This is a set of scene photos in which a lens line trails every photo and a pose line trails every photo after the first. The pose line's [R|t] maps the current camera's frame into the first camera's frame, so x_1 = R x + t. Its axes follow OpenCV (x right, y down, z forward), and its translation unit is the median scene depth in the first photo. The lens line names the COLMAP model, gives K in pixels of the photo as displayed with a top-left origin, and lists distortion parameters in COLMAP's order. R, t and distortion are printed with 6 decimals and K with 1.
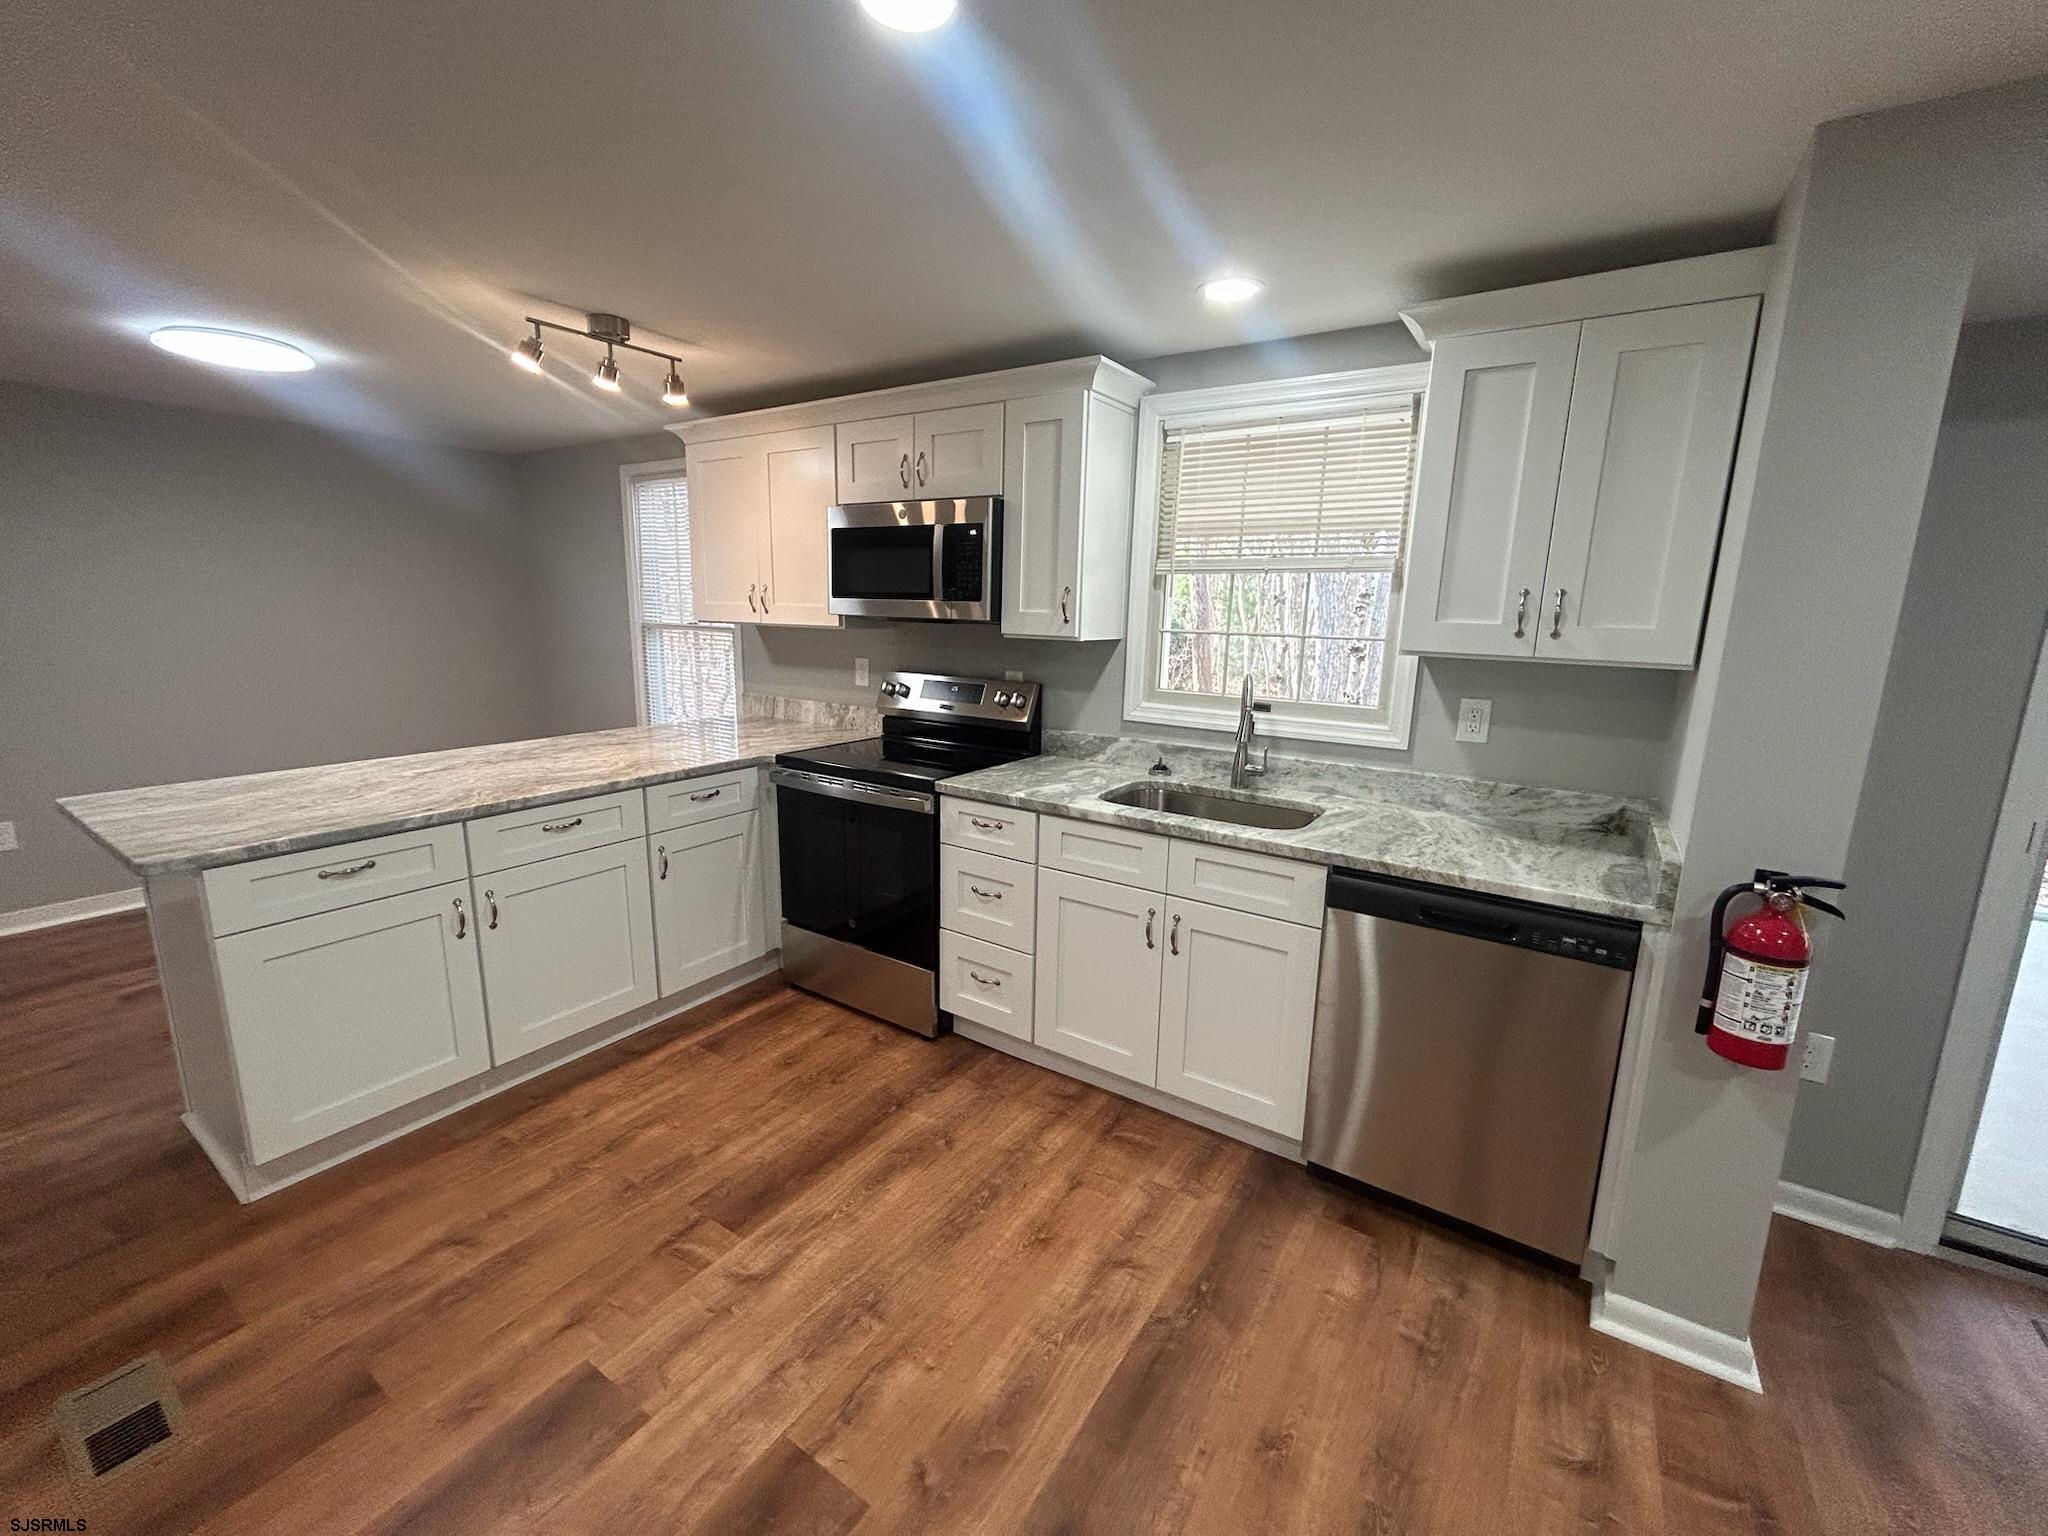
lens RADIAL K [[833.0, 0, 1018.5], [0, 833.0, 767.4], [0, 0, 1]] dist [-0.002347, 0.002231]
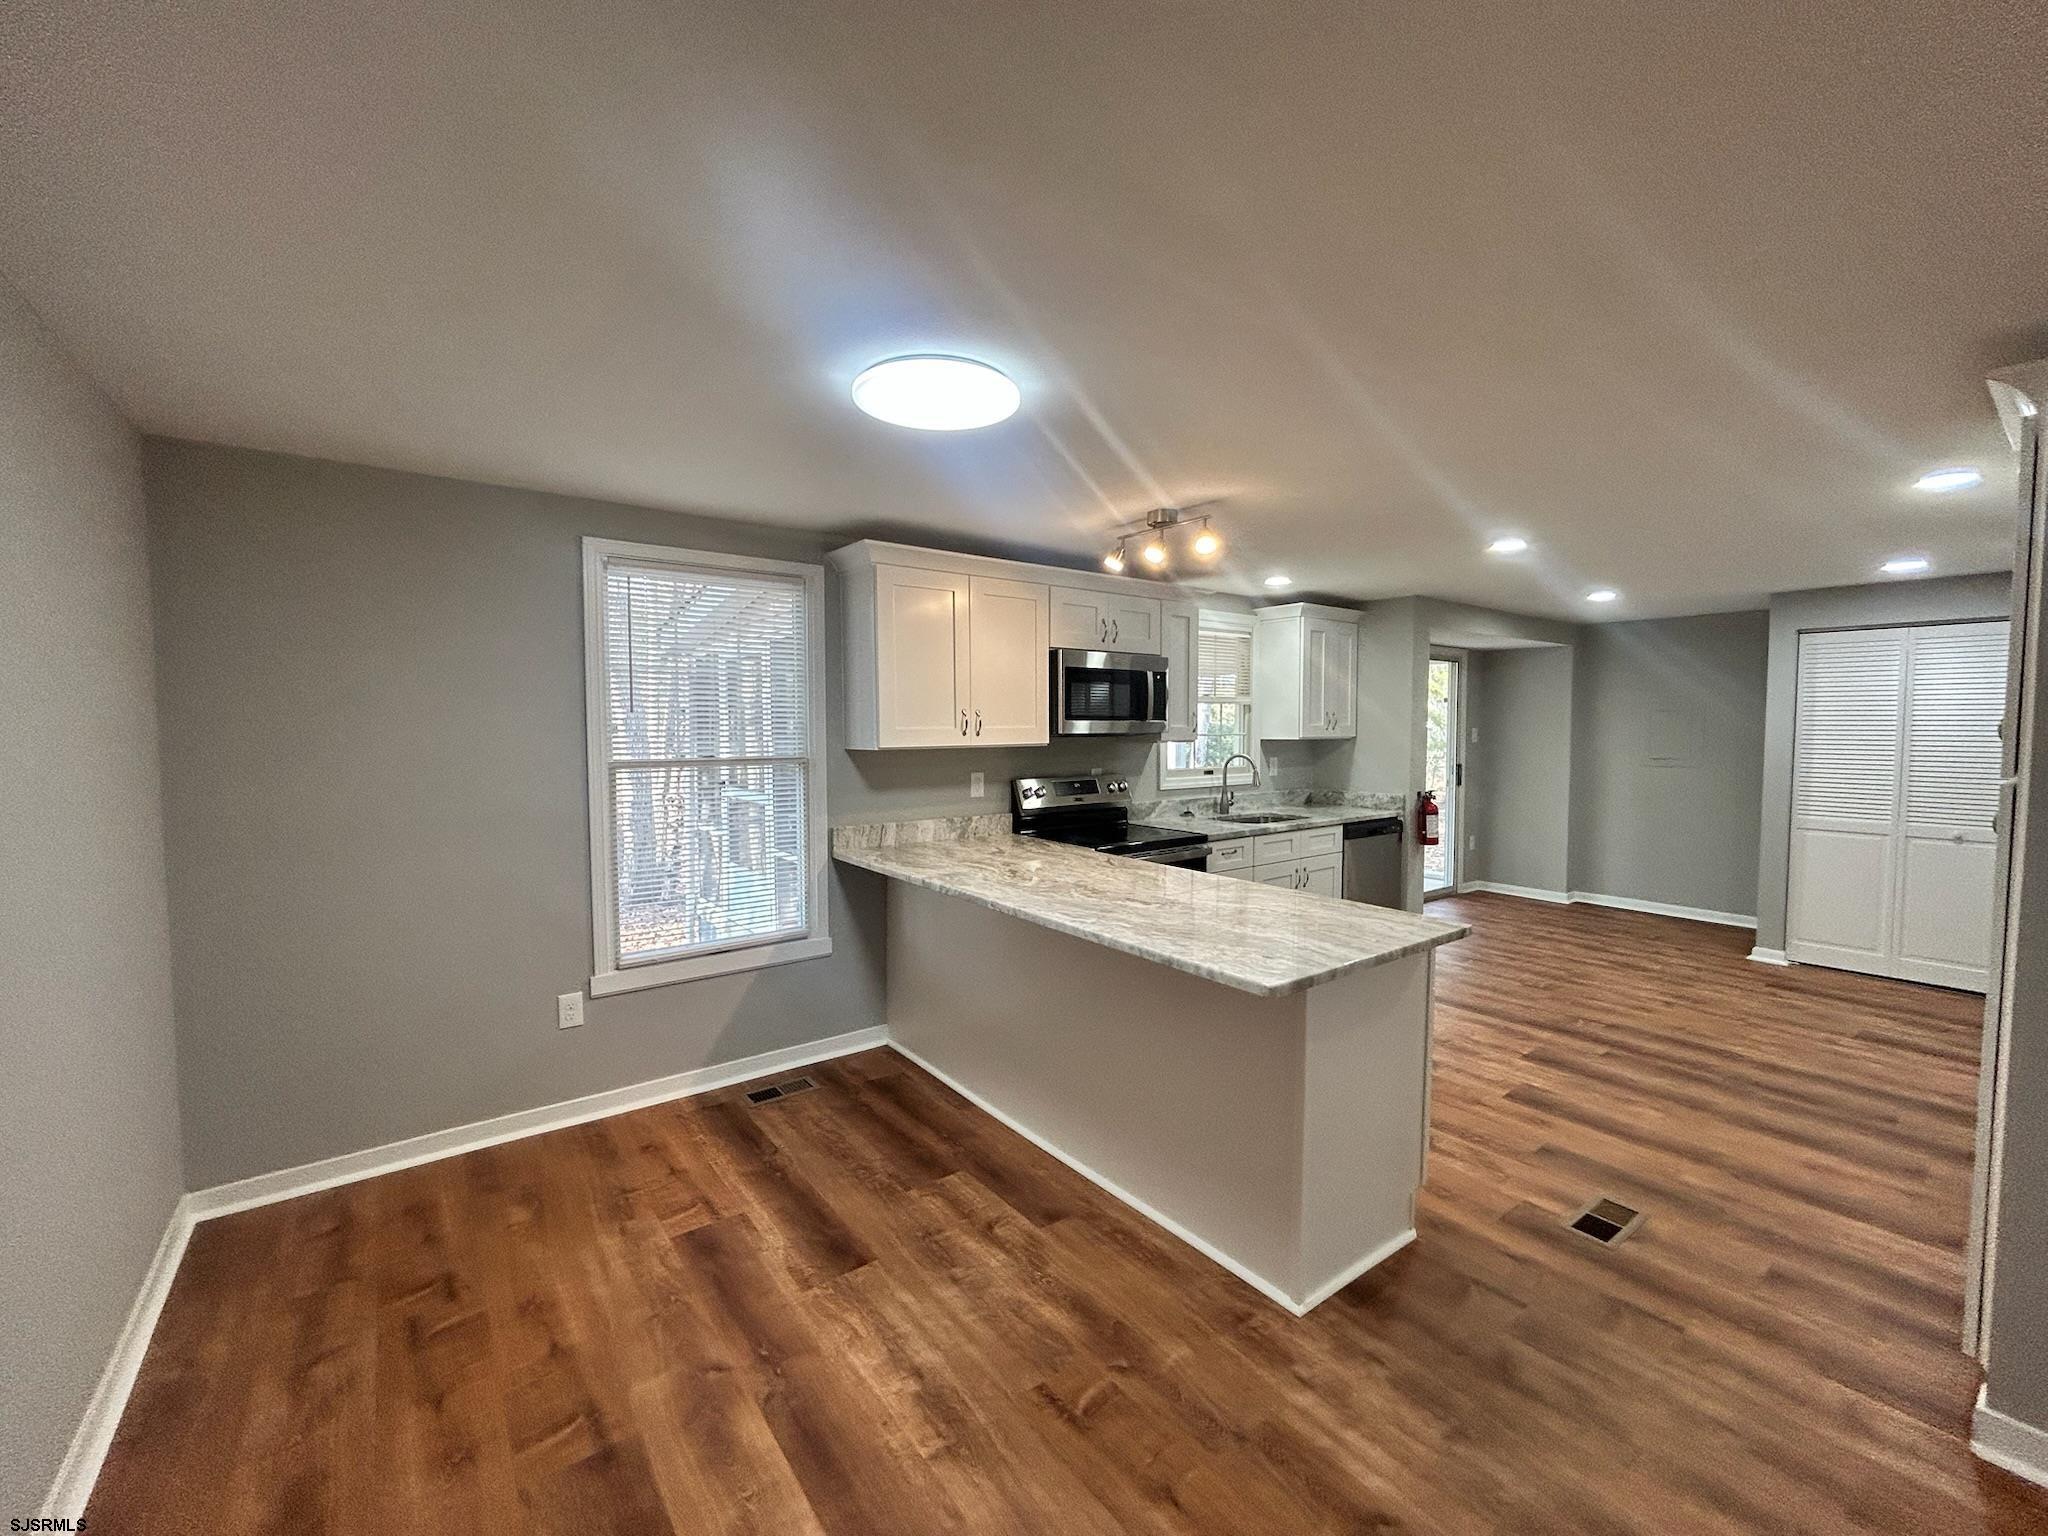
lens RADIAL K [[833.0, 0, 1018.5], [0, 833.0, 767.4], [0, 0, 1]] dist [-0.002347, 0.002231]
pose [[0.324823, -0.072089, 0.943024, -1.898468], [0.191739, 0.981405, 0.008979, -0.212390], [-0.926135, 0.177897, 0.332605, 0.884430]]
